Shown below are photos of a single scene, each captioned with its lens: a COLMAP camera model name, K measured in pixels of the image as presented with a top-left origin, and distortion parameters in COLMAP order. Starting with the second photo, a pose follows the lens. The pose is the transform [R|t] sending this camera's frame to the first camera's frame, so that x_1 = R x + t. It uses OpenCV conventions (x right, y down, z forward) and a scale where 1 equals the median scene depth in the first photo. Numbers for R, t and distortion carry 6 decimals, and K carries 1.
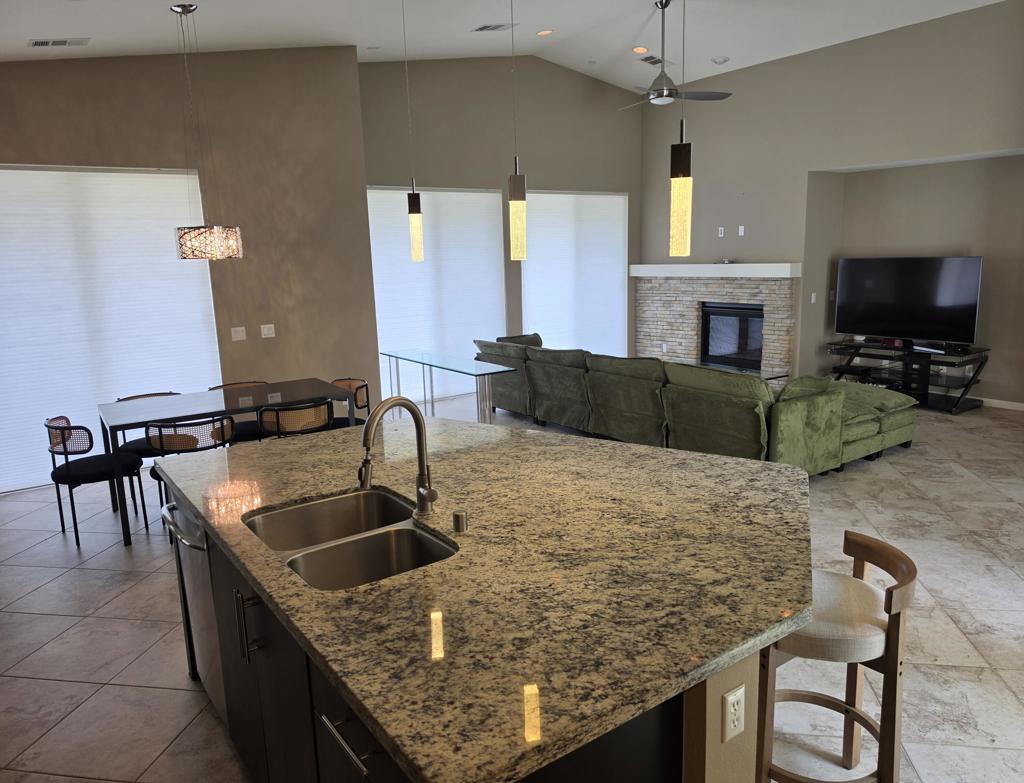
lens RADIAL K [[731.4, 0, 513.4], [0, 731.4, 394.4], [0, 0, 1]] dist [0.003891, 0.001056]
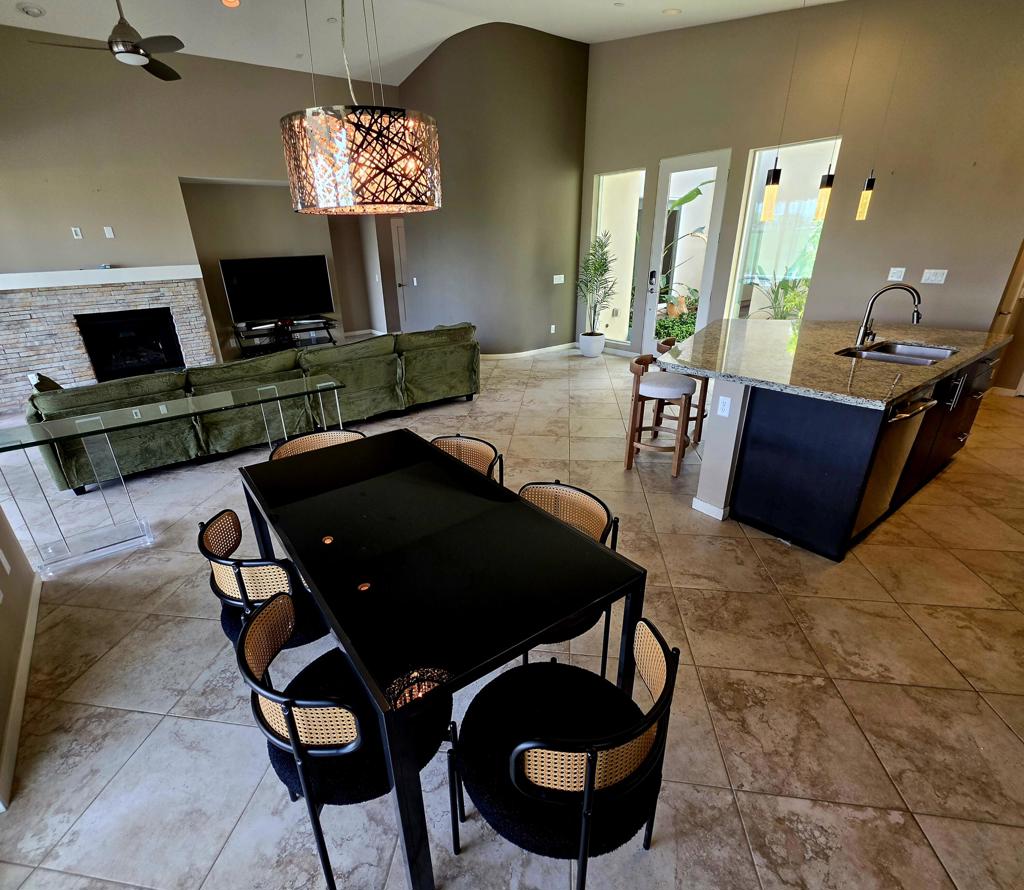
lens RADIAL K [[465.5, 0, 513.4], [0, 465.5, 438.8], [0, 0, 1]] dist [-0.002932, 0.000080]
pose [[-0.062216, -0.362518, 0.929898, -0.383127], [0.212666, 0.905491, 0.367232, -0.088931], [-0.975142, 0.220605, 0.020759, 0.526385]]
